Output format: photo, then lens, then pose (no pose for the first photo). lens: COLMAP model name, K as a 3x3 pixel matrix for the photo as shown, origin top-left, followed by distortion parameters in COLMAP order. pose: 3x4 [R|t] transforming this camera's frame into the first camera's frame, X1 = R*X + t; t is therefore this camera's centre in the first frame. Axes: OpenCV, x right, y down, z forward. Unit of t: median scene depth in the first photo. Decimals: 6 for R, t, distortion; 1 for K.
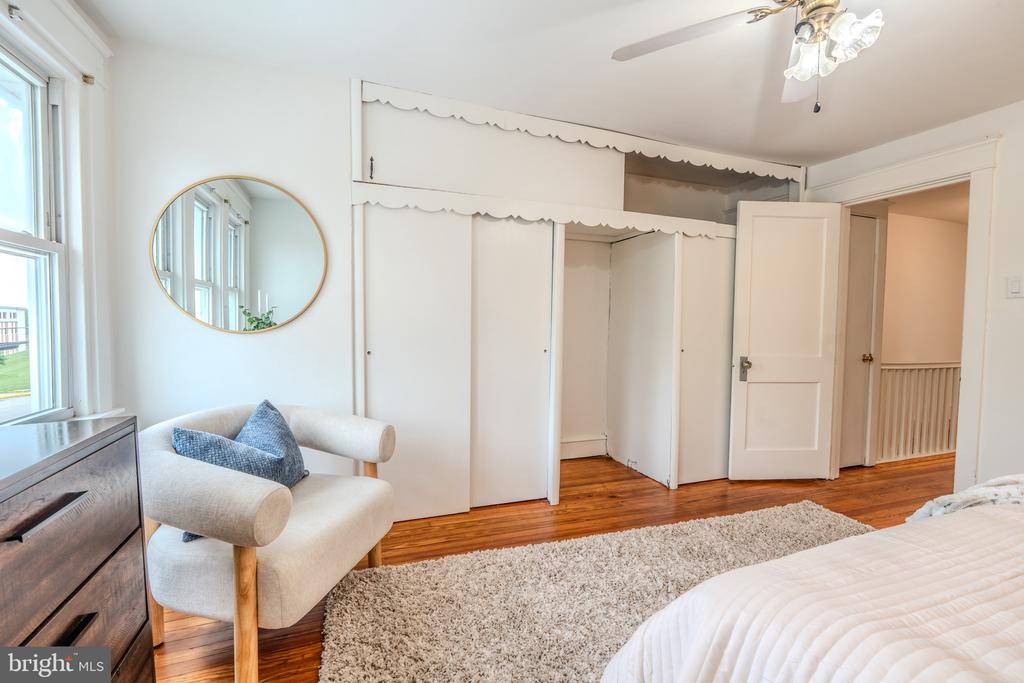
lens RADIAL K [[452.7, 0, 510.2], [0, 452.7, 339.8], [0, 0, 1]] dist [-0.014119, 0.003530]
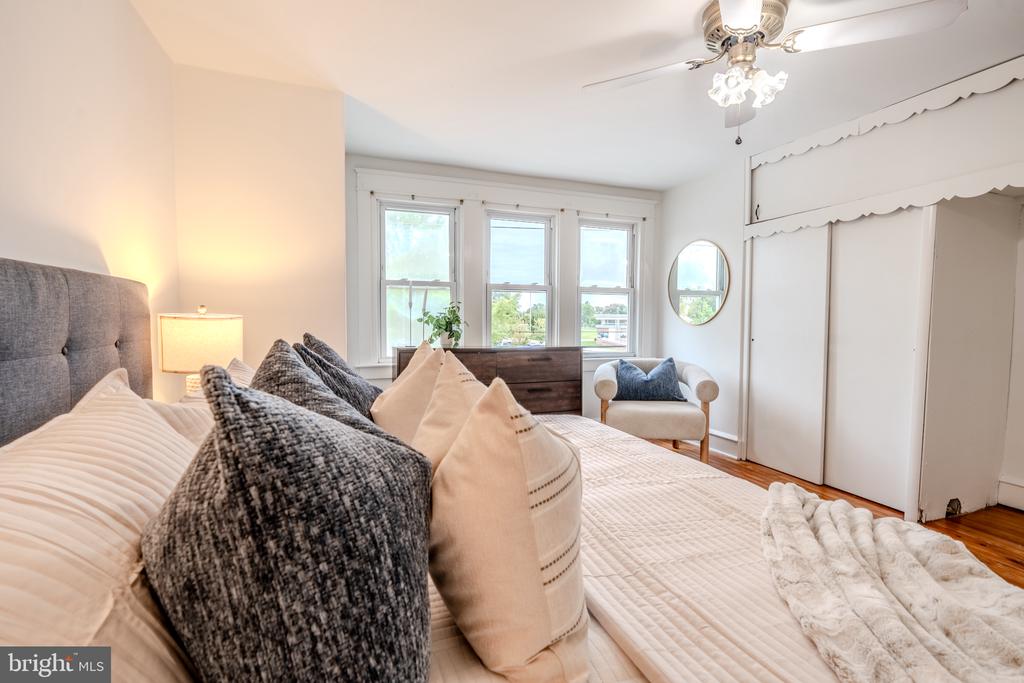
lens RADIAL K [[452.7, 0, 510.2], [0, 452.7, 339.8], [0, 0, 1]] dist [-0.014119, 0.003530]
pose [[-0.015456, 0.034339, -0.999291, 1.185686], [-0.063250, 0.997375, 0.035252, 0.030080], [0.997878, 0.063750, -0.013244, 0.250230]]
